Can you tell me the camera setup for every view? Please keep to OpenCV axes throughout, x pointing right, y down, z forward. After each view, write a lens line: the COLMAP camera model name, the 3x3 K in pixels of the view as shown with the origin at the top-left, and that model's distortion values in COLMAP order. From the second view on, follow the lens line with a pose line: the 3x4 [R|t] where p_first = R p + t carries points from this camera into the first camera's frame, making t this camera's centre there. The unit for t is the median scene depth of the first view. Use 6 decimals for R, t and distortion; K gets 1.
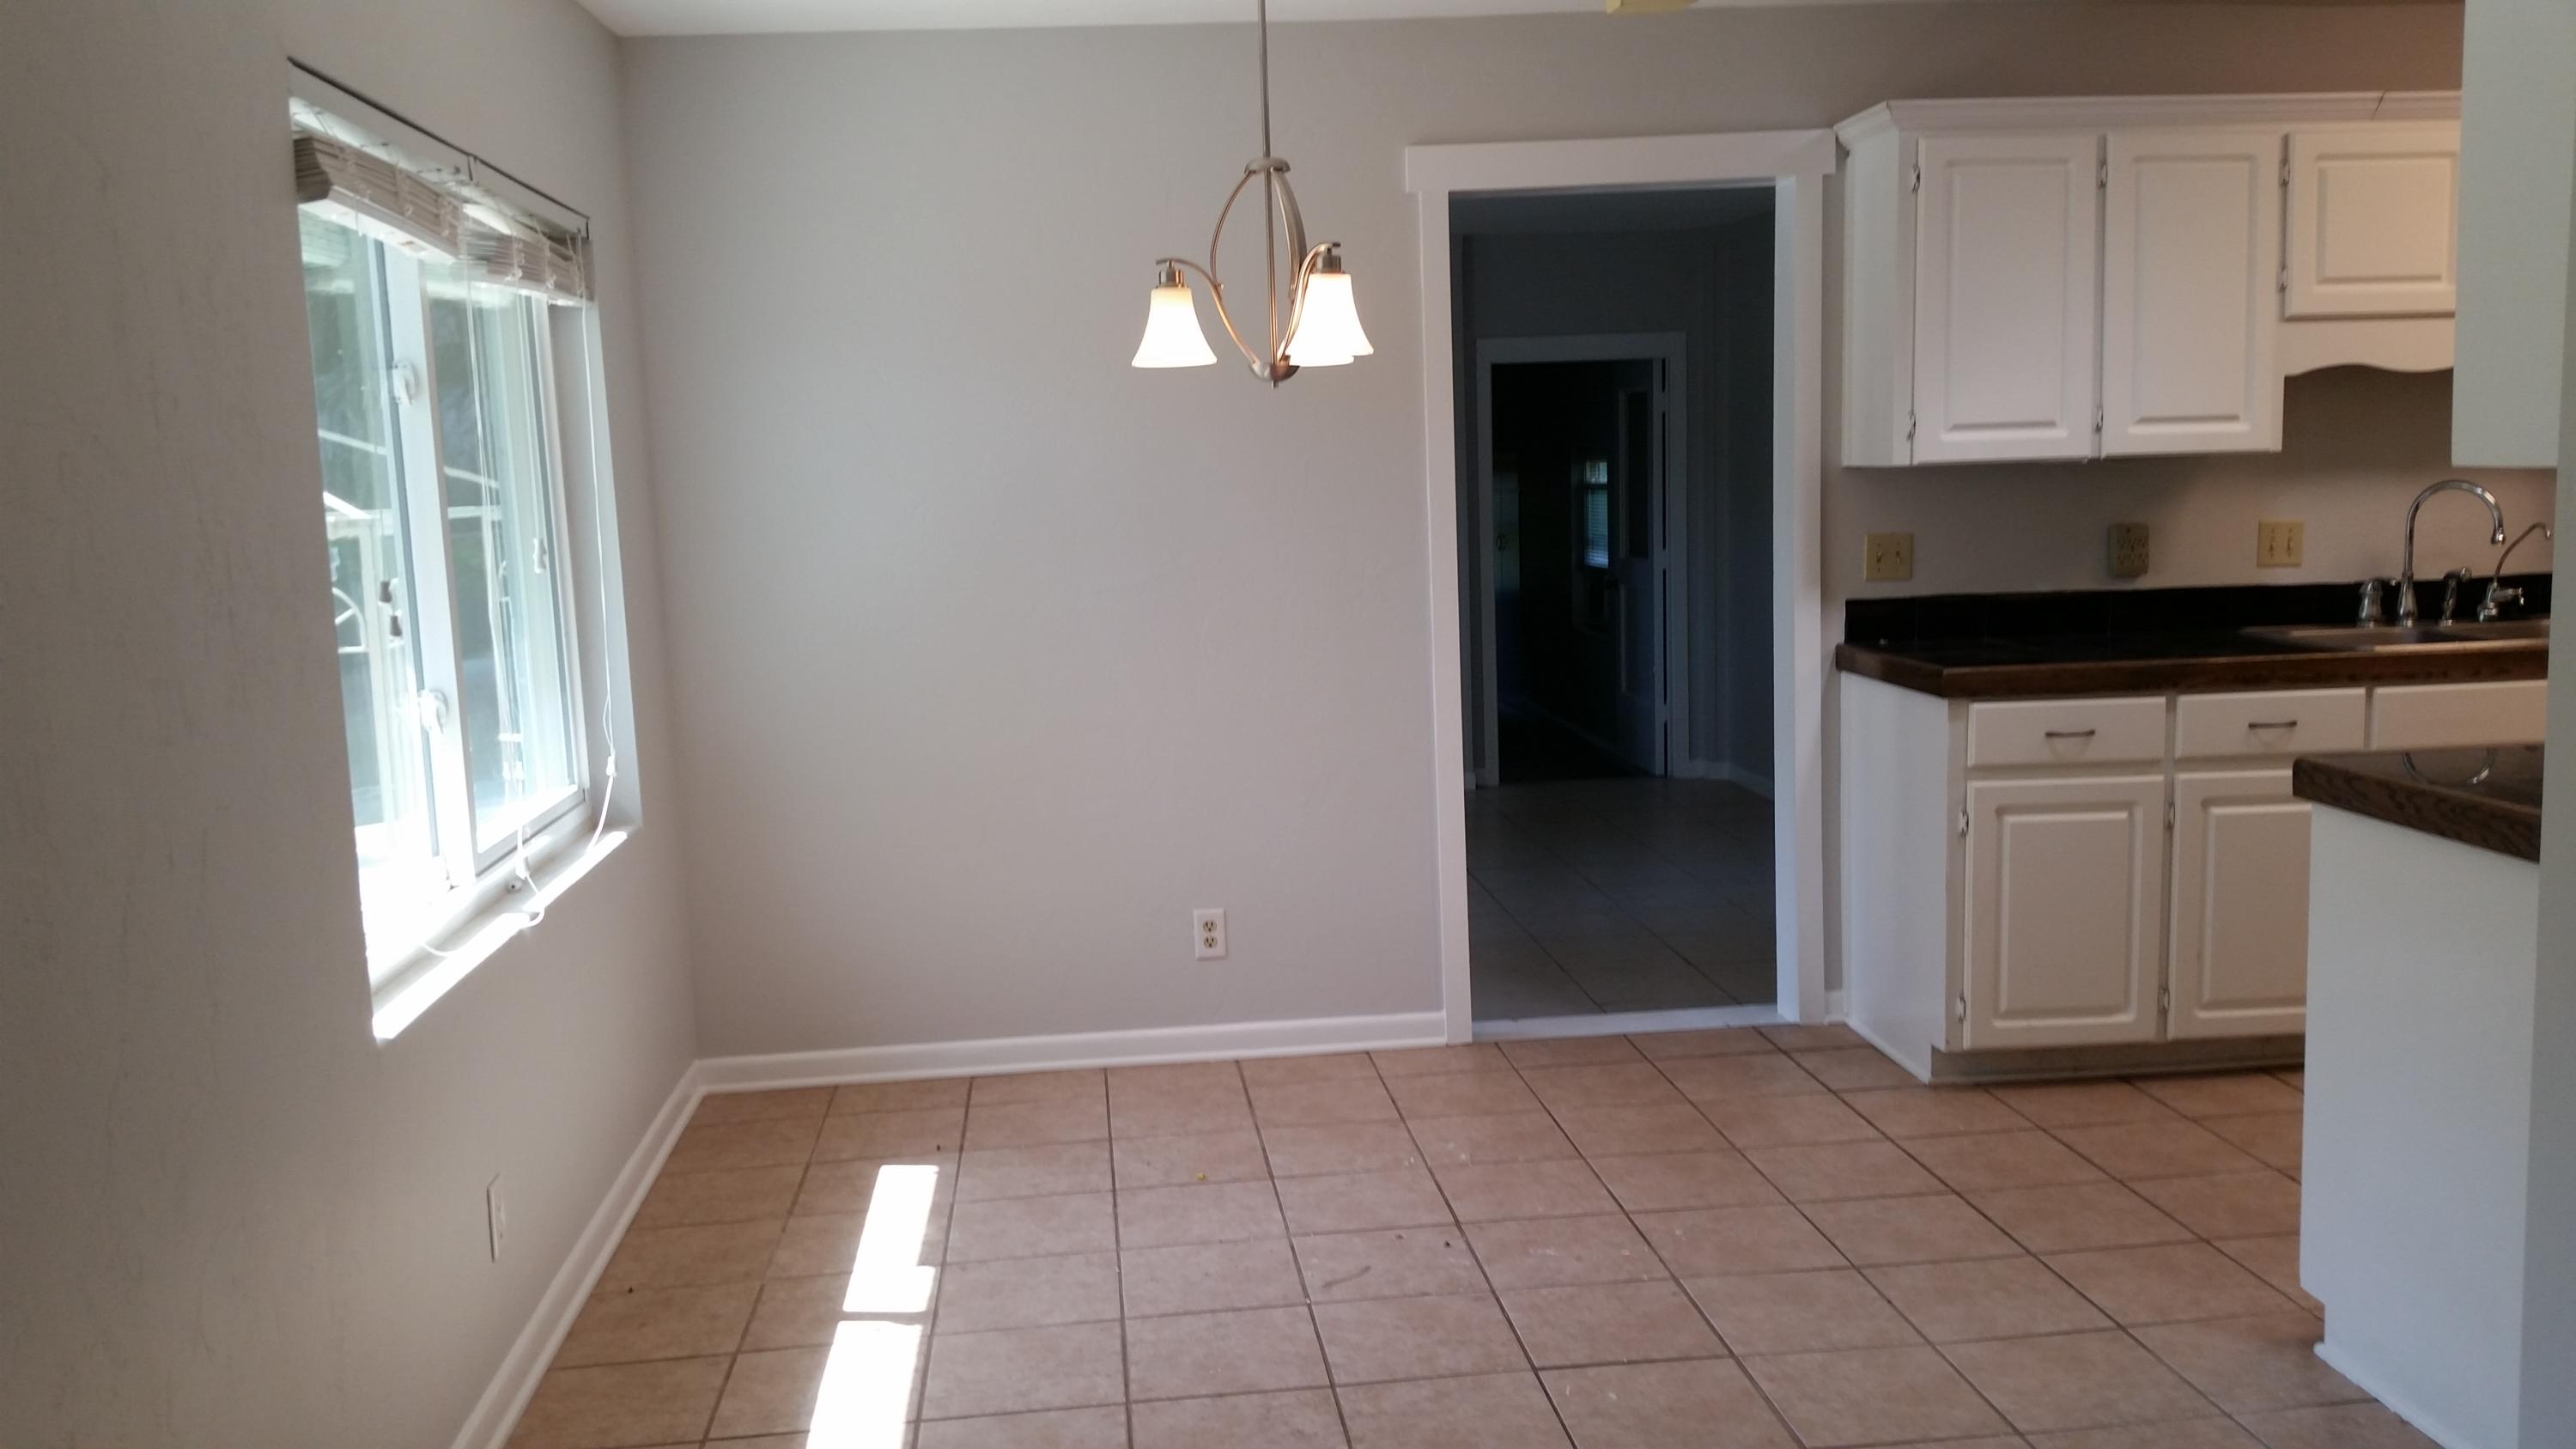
lens RADIAL K [[2085.5, 0, 1288.0], [0, 2085.5, 724.5], [0, 0, 1]] dist [0.112362, -0.266959]
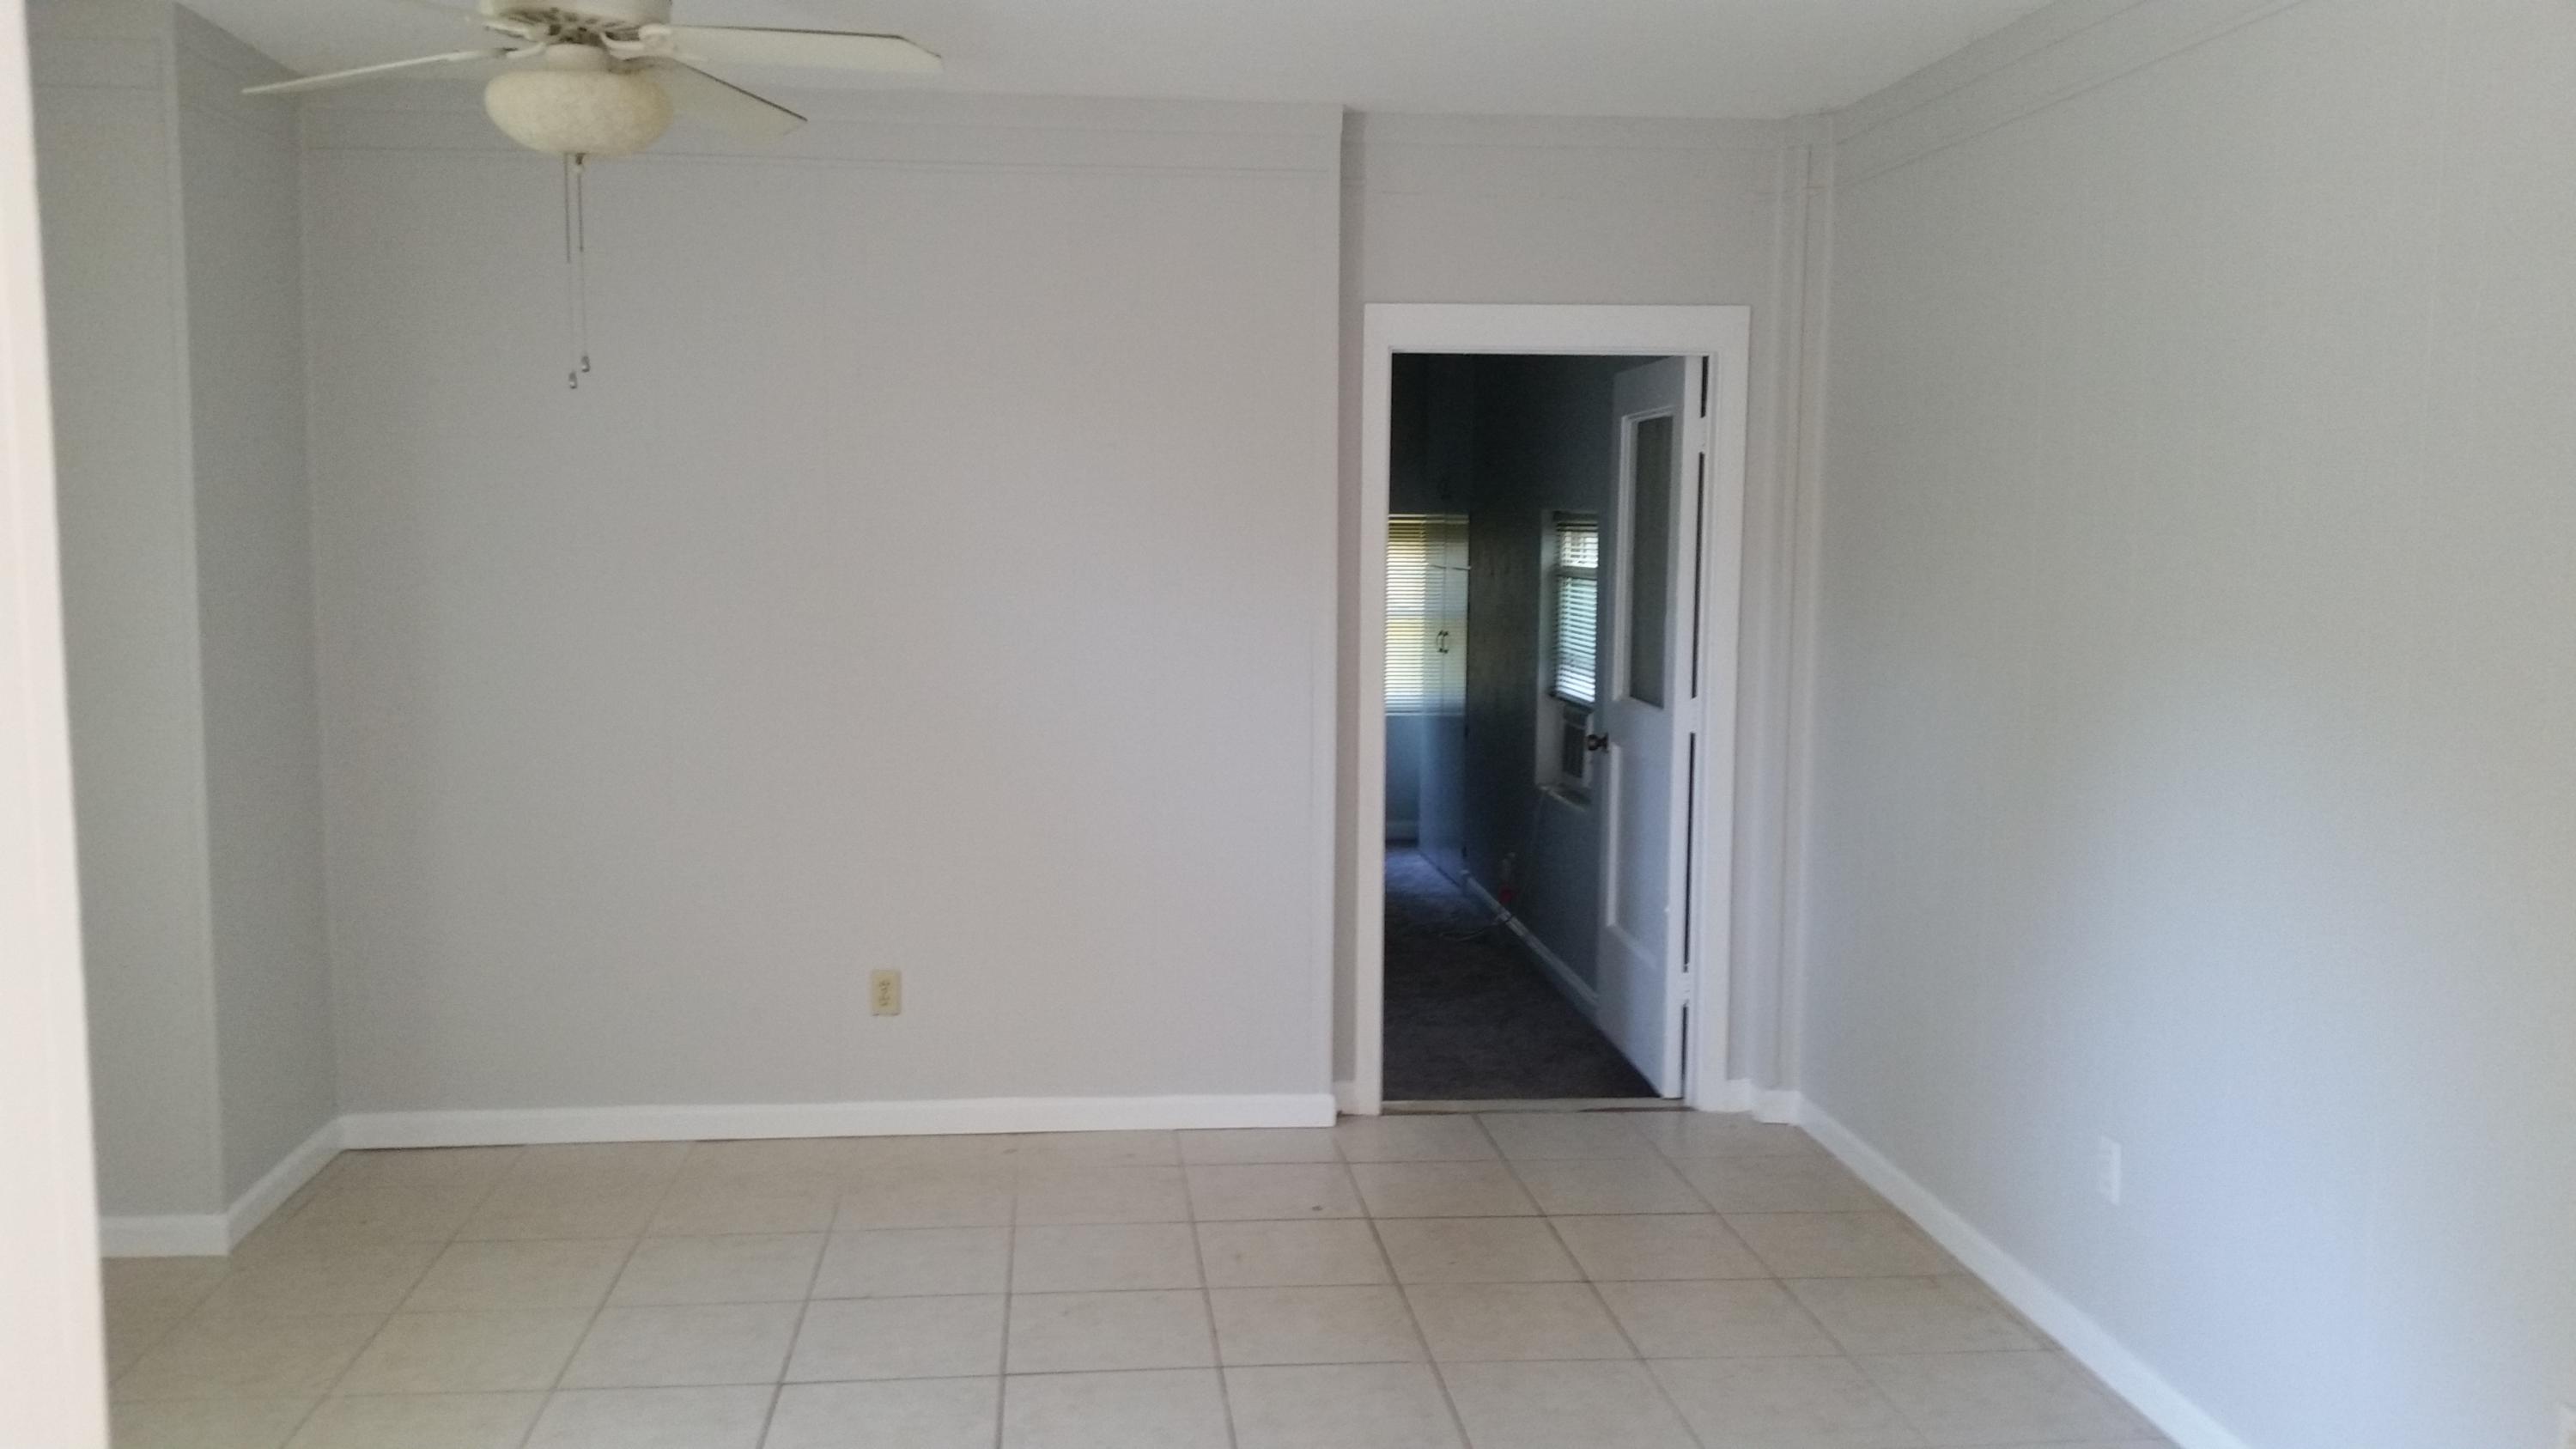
lens RADIAL K [[2085.5, 0, 1288.0], [0, 2085.5, 724.5], [0, 0, 1]] dist [0.112362, -0.266959]
pose [[0.999186, 0.039747, 0.006939, 0.067615], [-0.039577, 0.998949, -0.023140, -0.058987], [-0.007851, 0.022846, 0.999708, 0.439069]]
